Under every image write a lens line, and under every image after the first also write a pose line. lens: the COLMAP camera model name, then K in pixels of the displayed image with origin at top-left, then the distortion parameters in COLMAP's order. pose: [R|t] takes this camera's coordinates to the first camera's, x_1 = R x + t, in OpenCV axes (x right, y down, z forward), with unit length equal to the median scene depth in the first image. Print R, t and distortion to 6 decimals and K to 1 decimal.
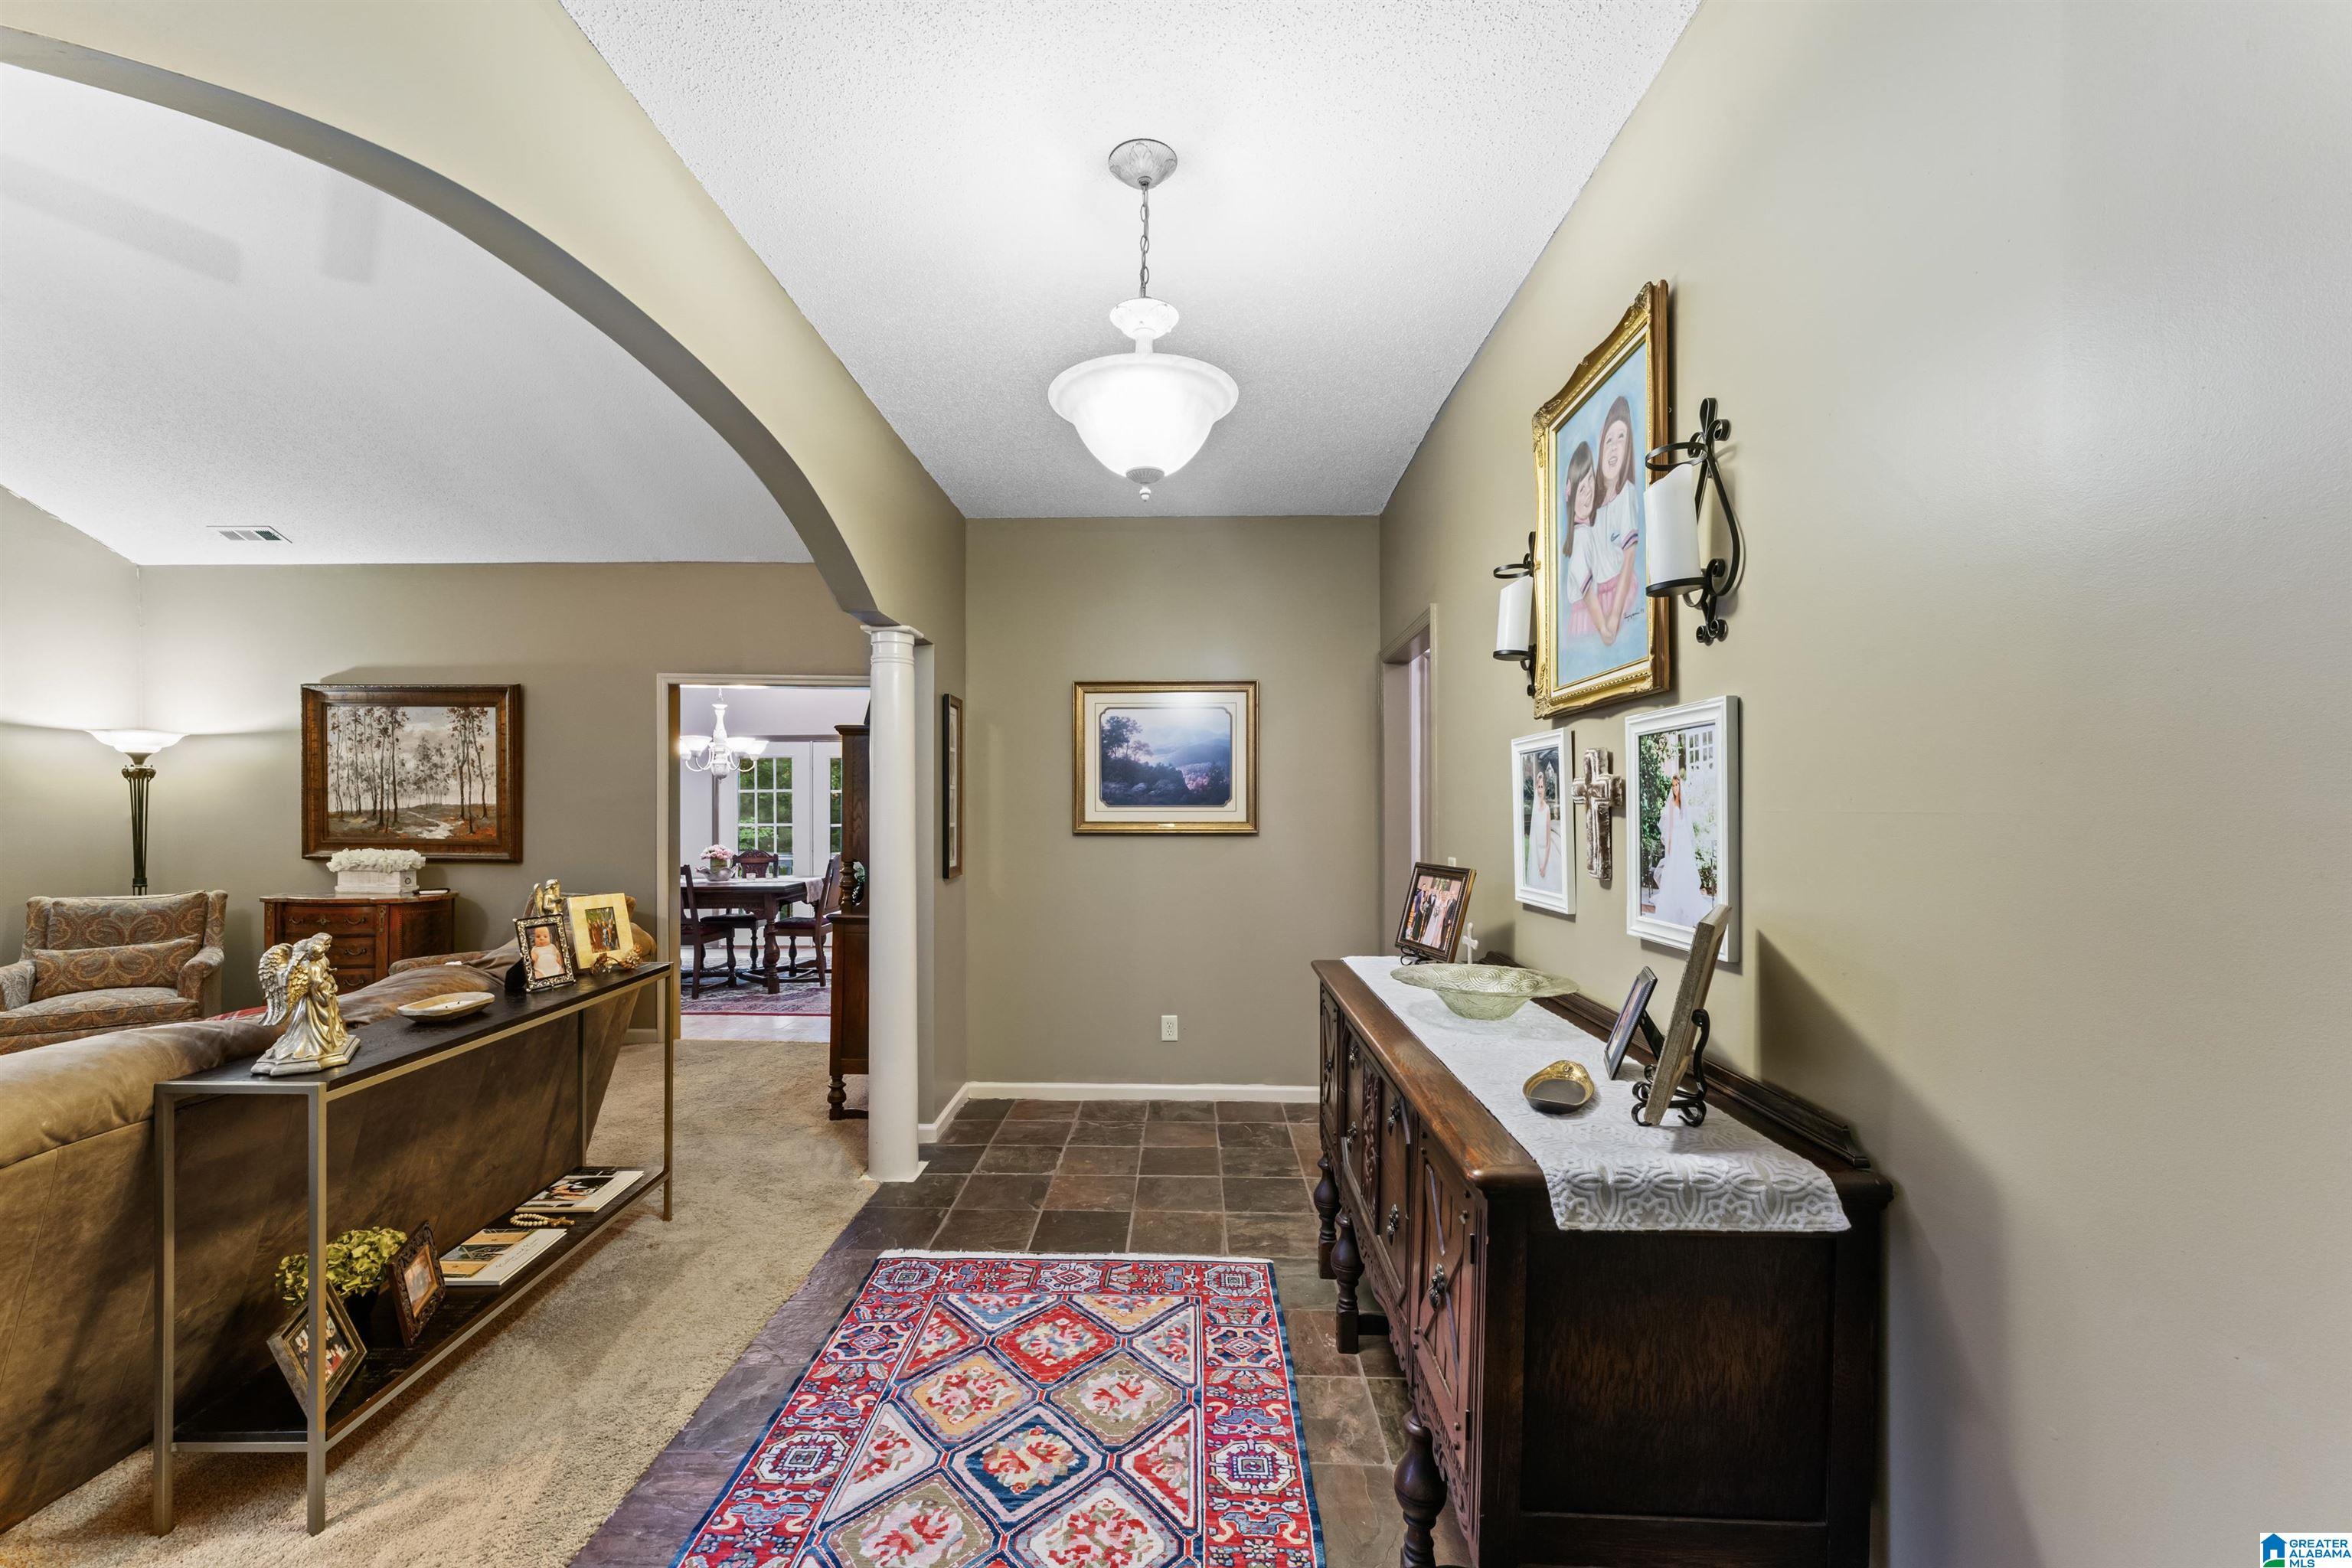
lens RADIAL K [[947.9, 0, 1167.8], [0, 947.9, 814.4], [0, 0, 1]] dist [-0.004281, 0.000504]
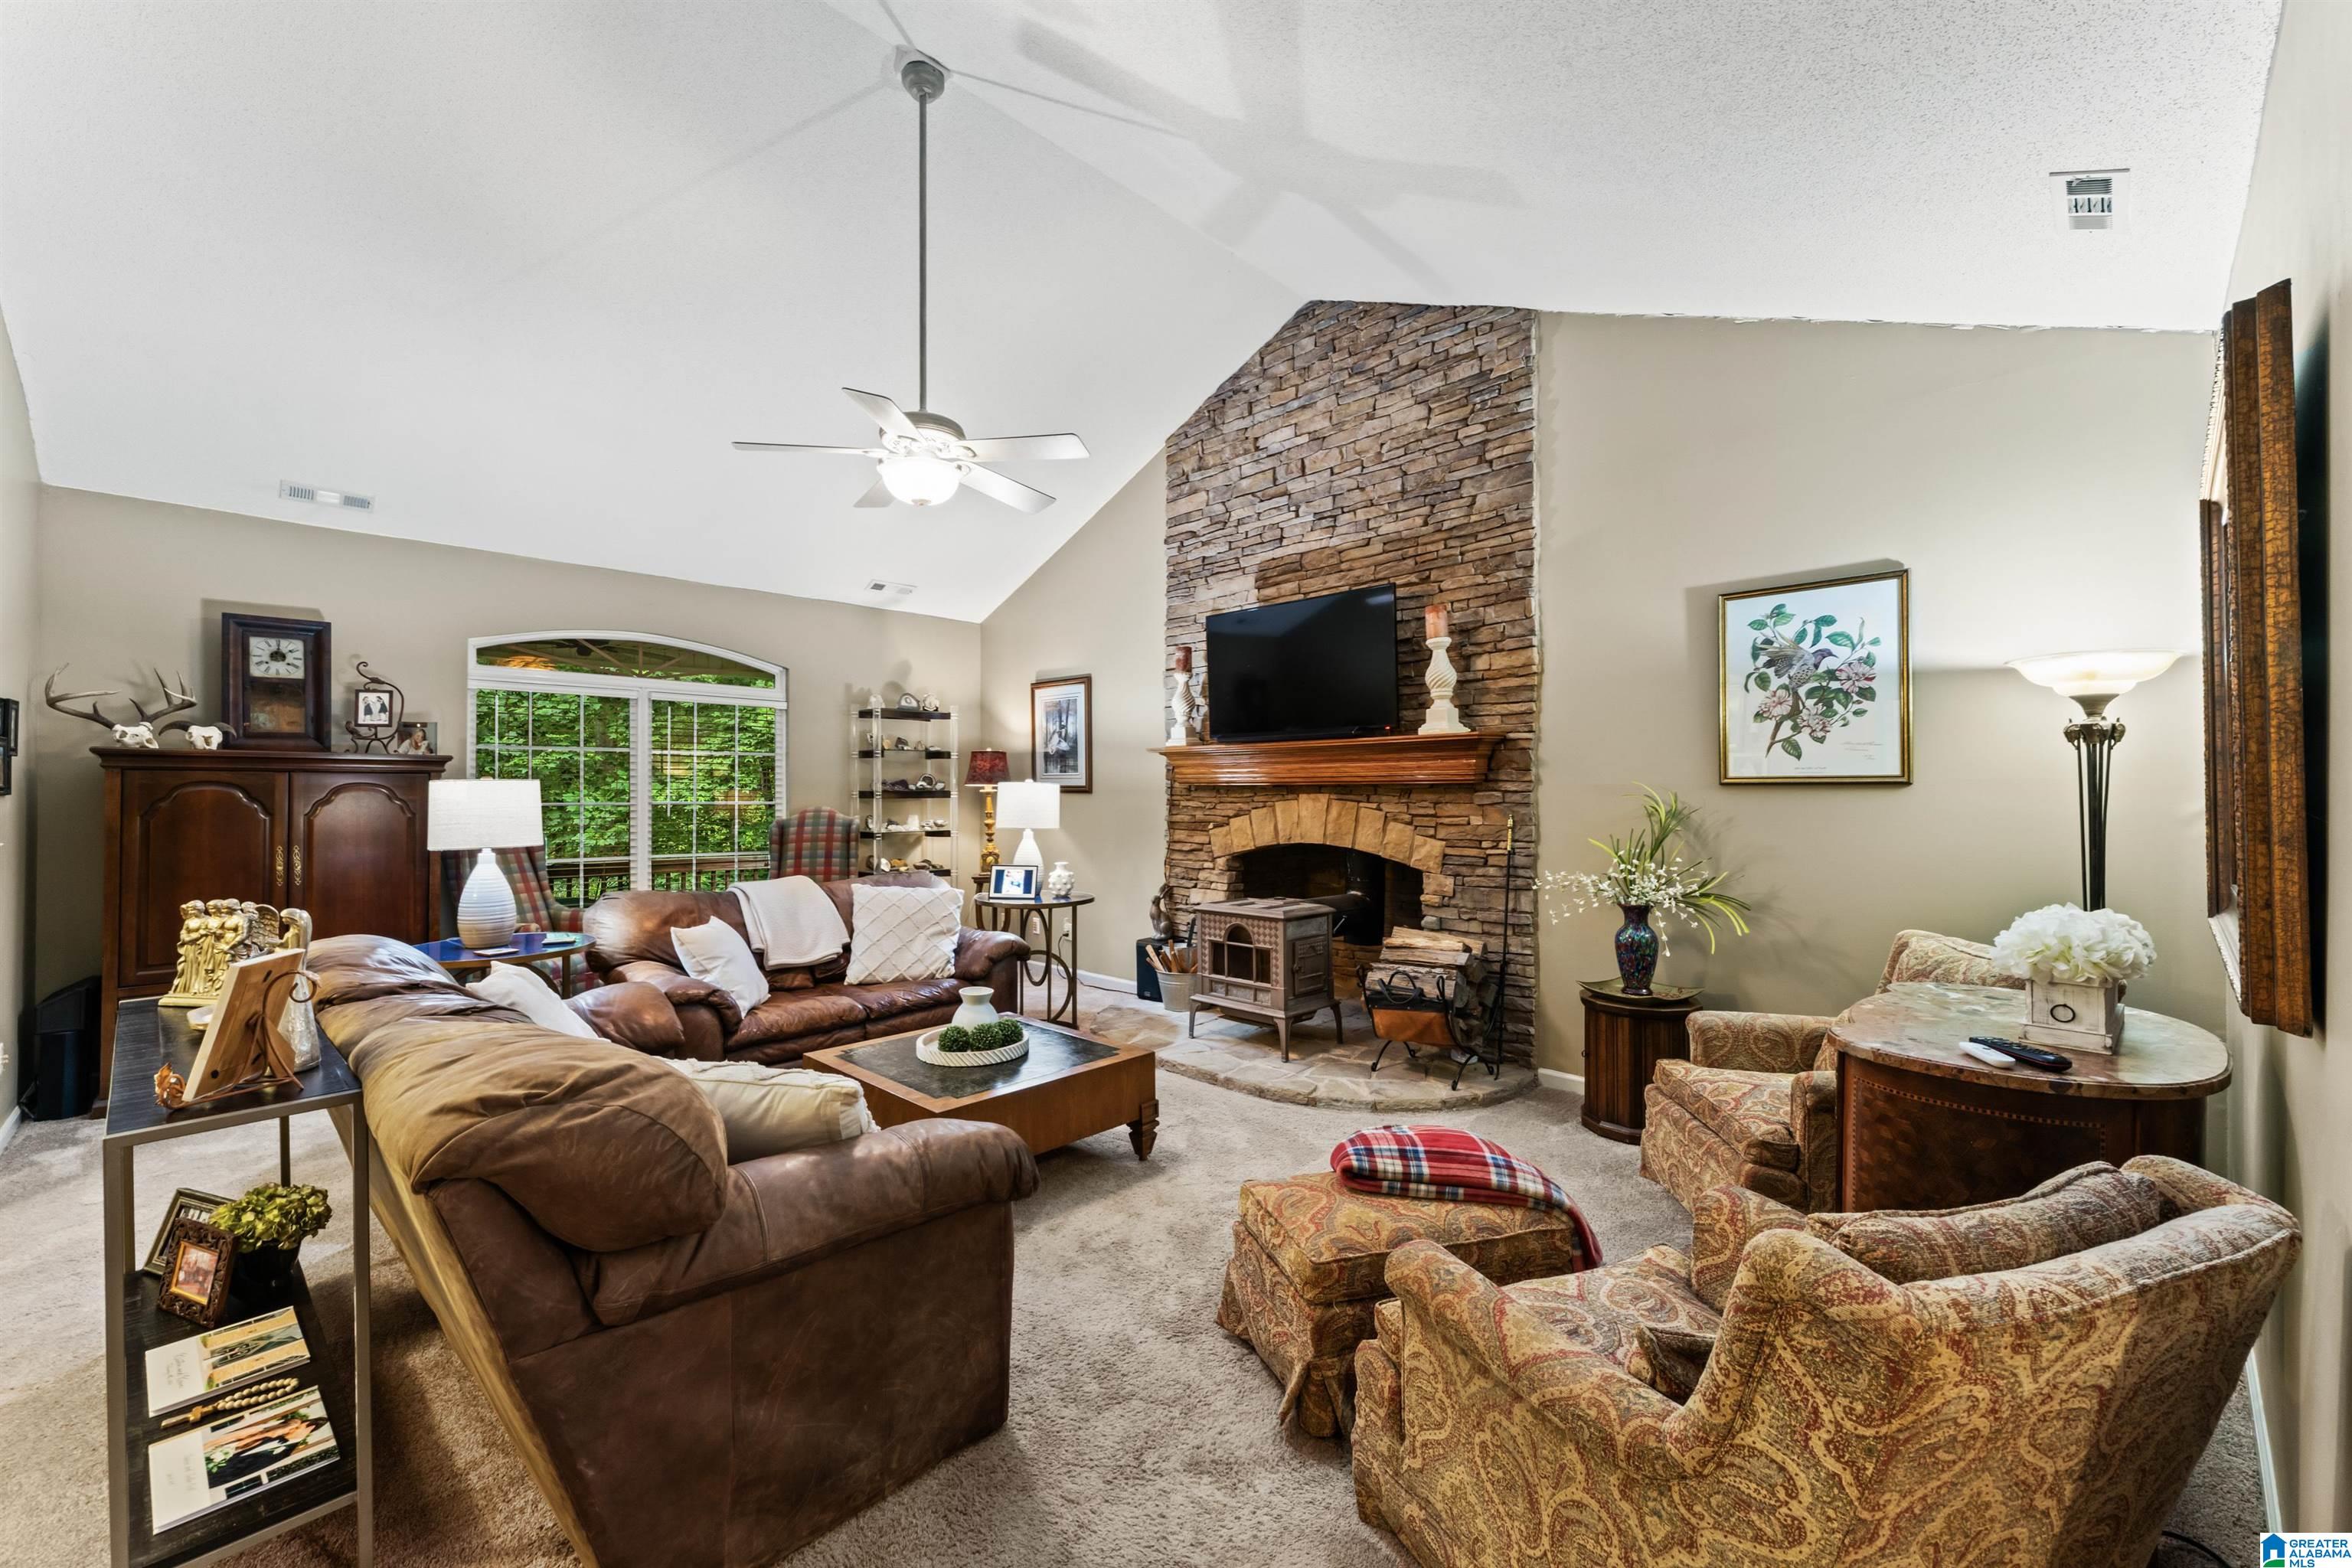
lens RADIAL K [[947.9, 0, 1170.0], [0, 947.9, 786.5], [0, 0, 1]] dist [-0.004281, 0.000504]
pose [[-0.695916, -0.006057, -0.718098, -0.329370], [-0.006533, 0.999976, -0.002103, -0.007588], [0.718094, 0.003227, -0.695939, 1.002181]]
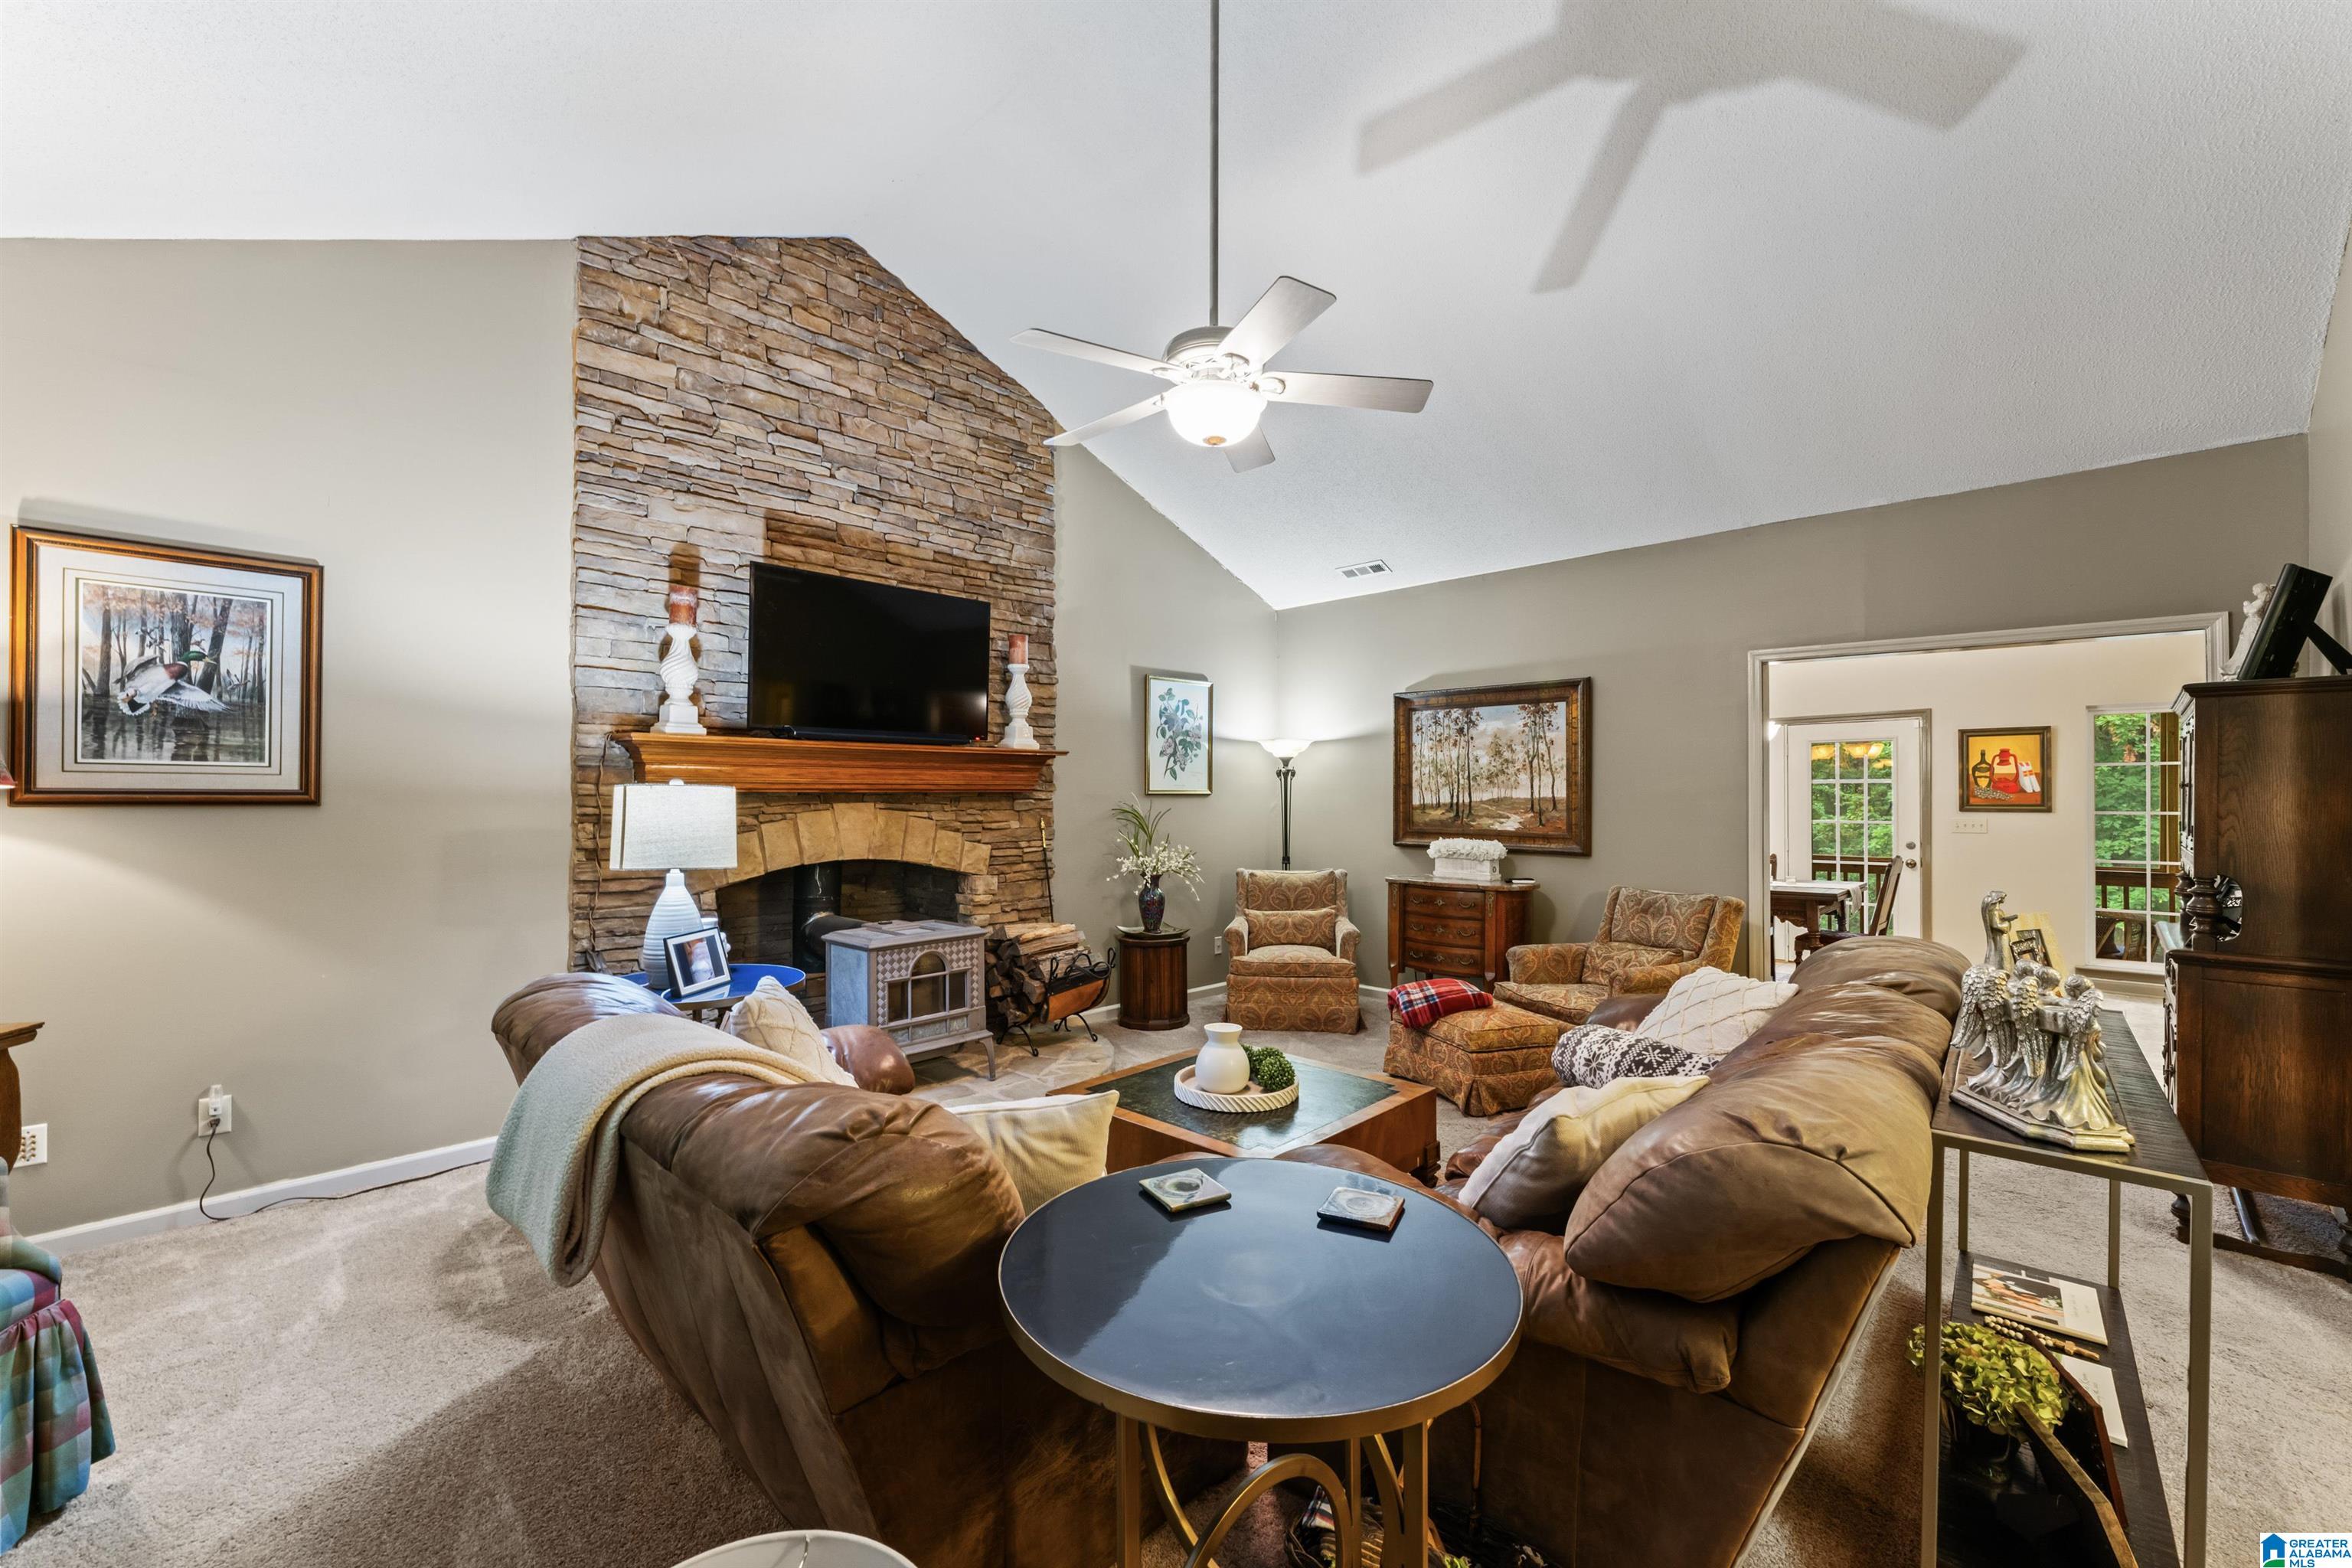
lens RADIAL K [[947.9, 0, 1175.8], [0, 947.9, 795.8], [0, 0, 1]] dist [-0.004281, 0.000504]
pose [[0.731697, -0.002848, -0.681624, -0.334279], [-0.003014, 0.999968, -0.007414, -0.003889], [0.681623, 0.007479, 0.731665, -0.028115]]
